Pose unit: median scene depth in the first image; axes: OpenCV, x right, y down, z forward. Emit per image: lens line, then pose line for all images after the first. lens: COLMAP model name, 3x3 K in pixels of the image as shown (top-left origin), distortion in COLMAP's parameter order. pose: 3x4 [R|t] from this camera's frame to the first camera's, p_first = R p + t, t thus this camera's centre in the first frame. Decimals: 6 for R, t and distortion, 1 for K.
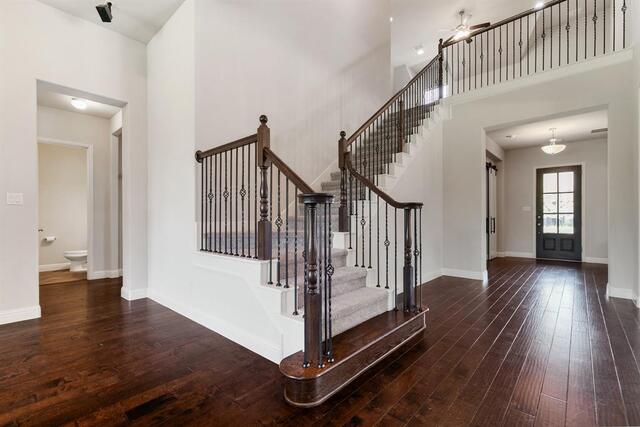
lens RADIAL K [[289.5, 0, 320.7], [0, 289.5, 214.7], [0, 0, 1]] dist [0.002392, 0.000243]
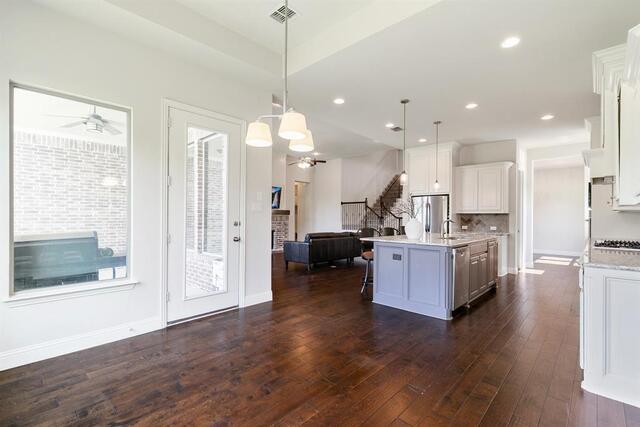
lens RADIAL K [[289.5, 0, 318.1], [0, 289.5, 216.9], [0, 0, 1]] dist [0.002392, 0.000243]
pose [[0.999505, 0.017127, -0.026375, -0.618244], [-0.017093, 0.999853, 0.001514, -0.029160], [0.026397, -0.001062, 0.999651, -2.610257]]
